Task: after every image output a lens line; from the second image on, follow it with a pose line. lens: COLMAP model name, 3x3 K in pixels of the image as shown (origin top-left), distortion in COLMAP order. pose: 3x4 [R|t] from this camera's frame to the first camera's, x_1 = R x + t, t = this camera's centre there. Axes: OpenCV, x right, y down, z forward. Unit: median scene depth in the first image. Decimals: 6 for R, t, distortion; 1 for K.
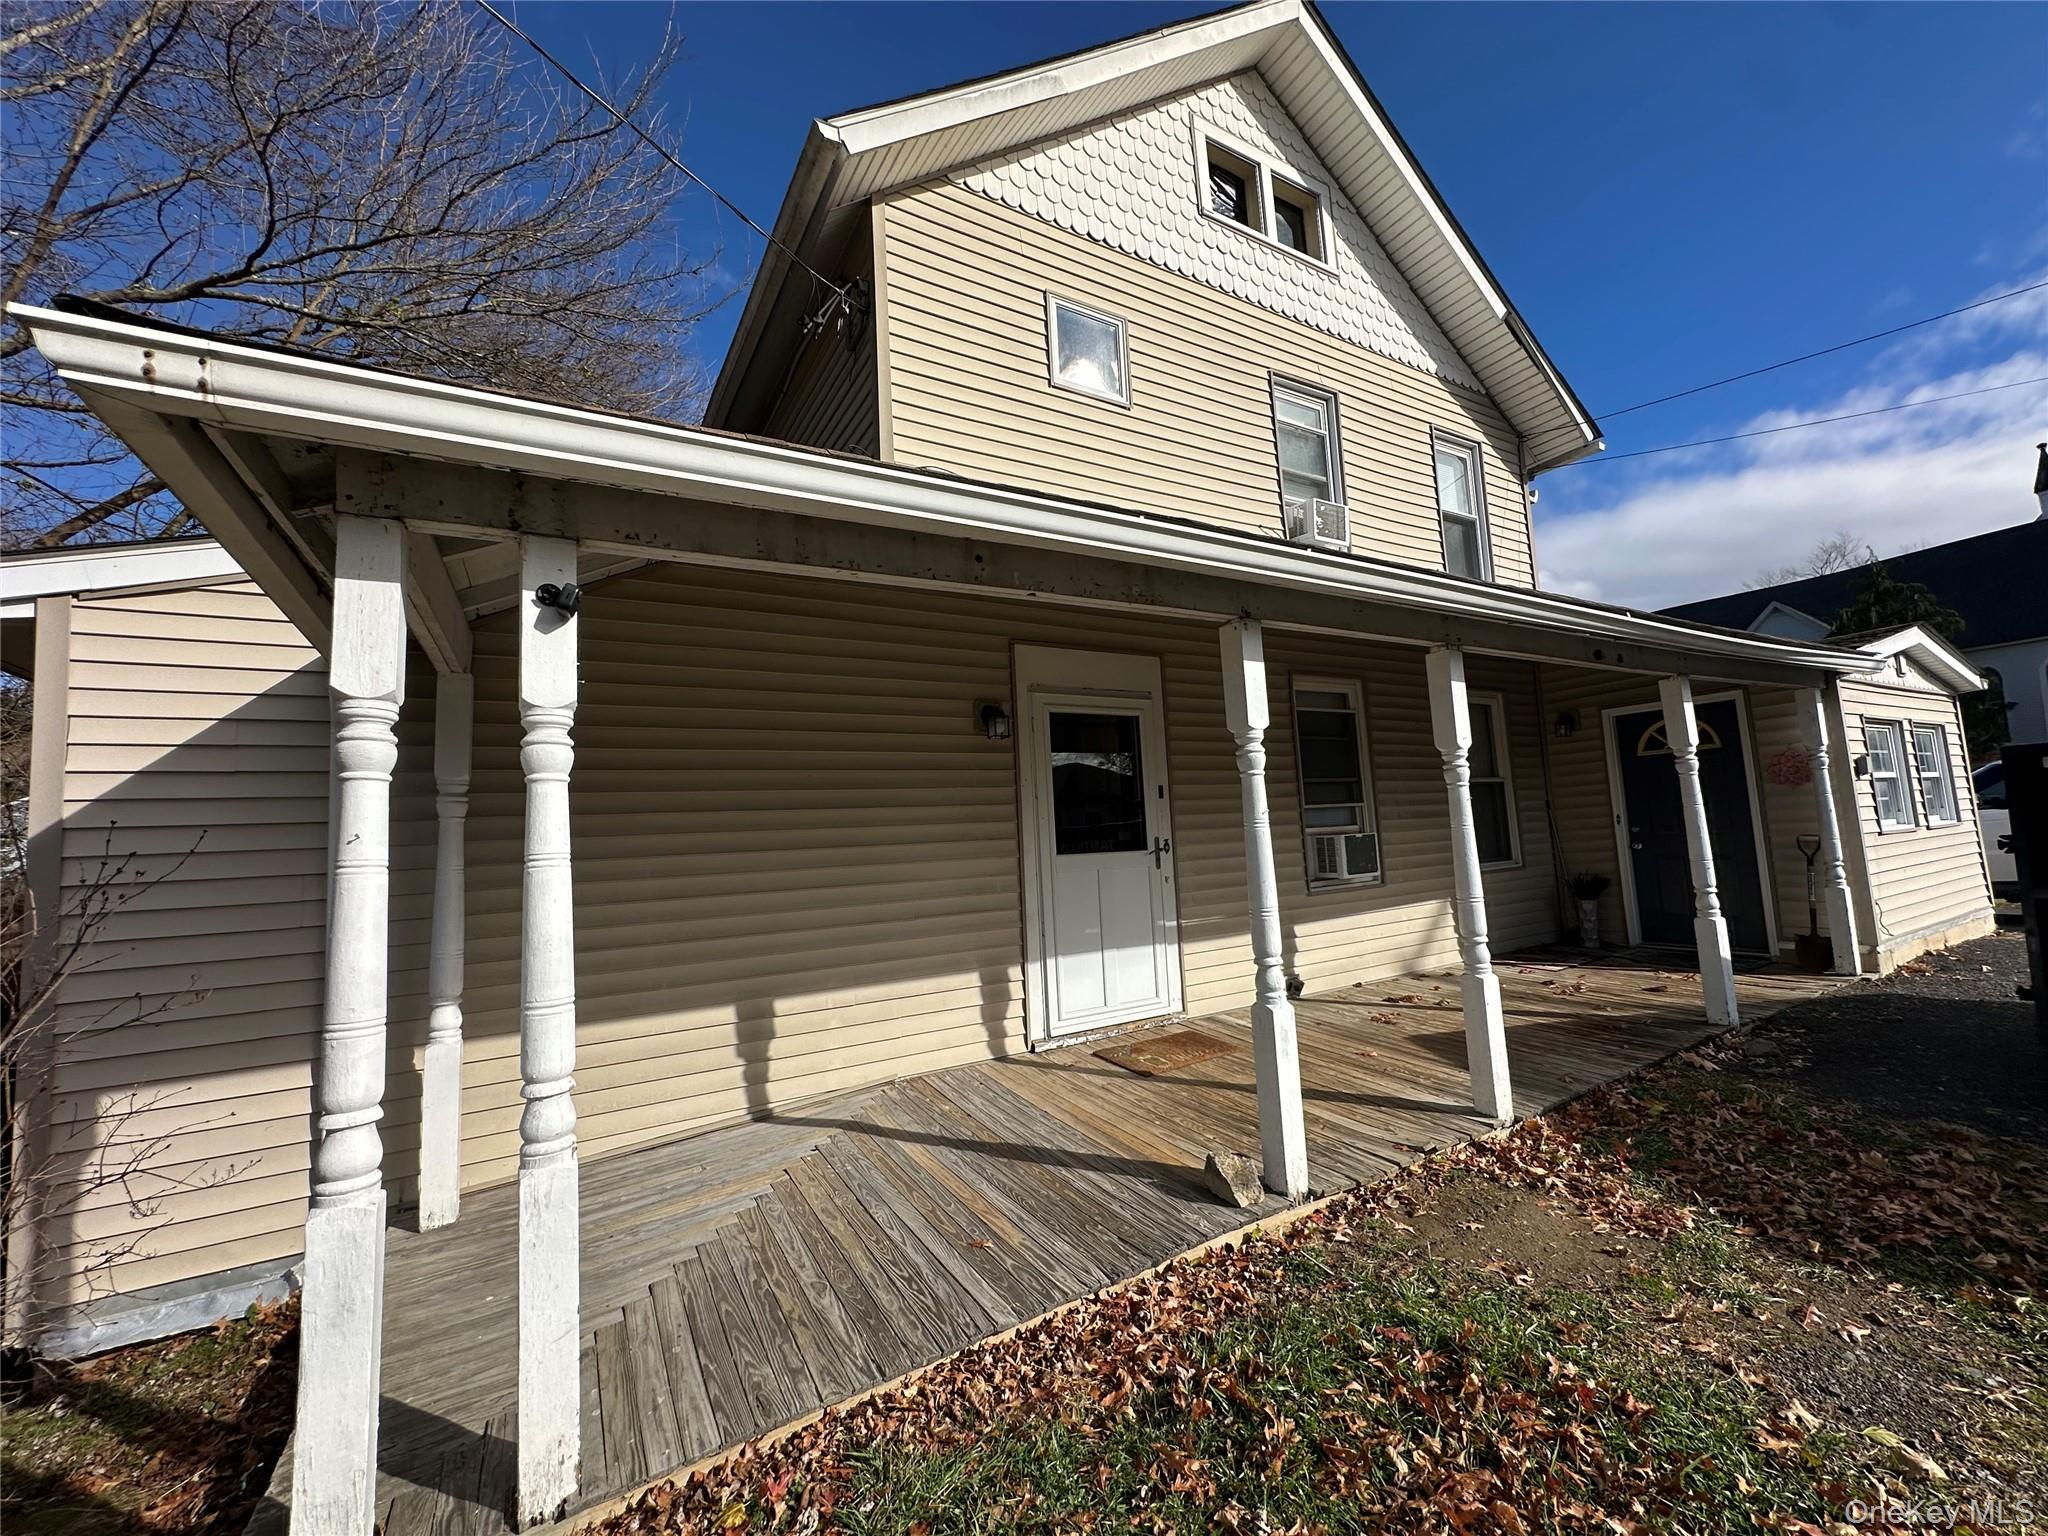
lens RADIAL K [[820.3, 0, 1019.5], [0, 820.3, 760.8], [0, 0, 1]] dist [-0.001696, -0.000224]
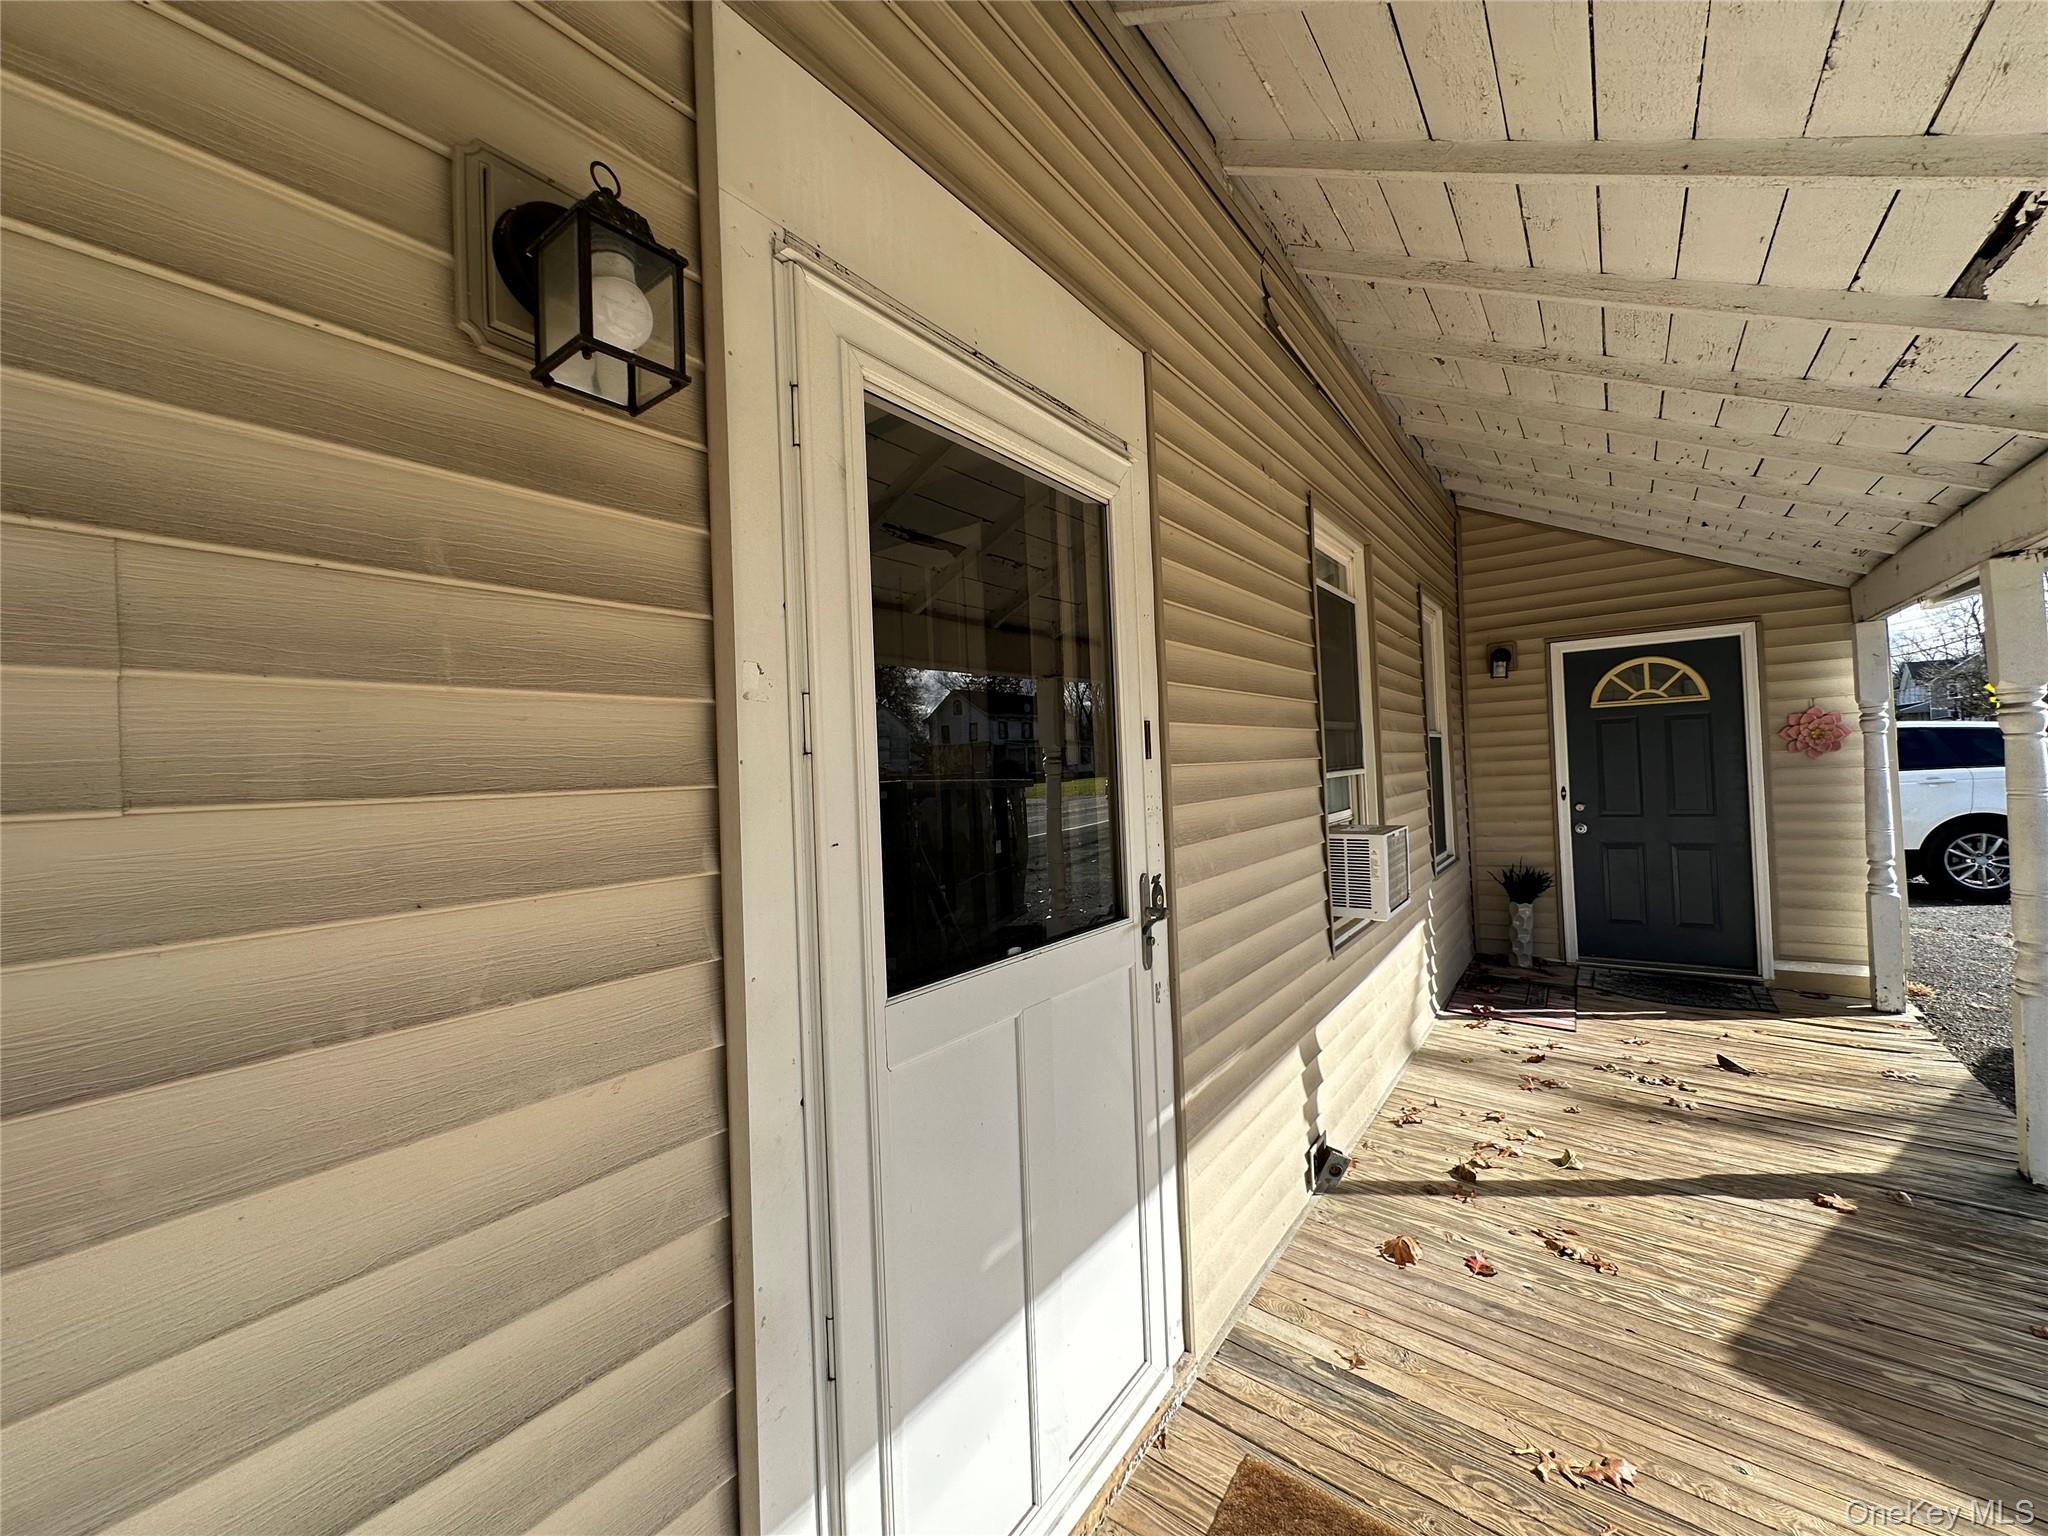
lens RADIAL K [[820.3, 0, 1021.4], [0, 820.3, 763.3], [0, 0, 1]] dist [-0.001696, -0.000224]
pose [[0.920577, 0.016303, 0.390222, -0.008827], [-0.043410, 0.997209, 0.060745, 0.023990], [-0.388142, -0.072860, 0.918715, 0.590413]]
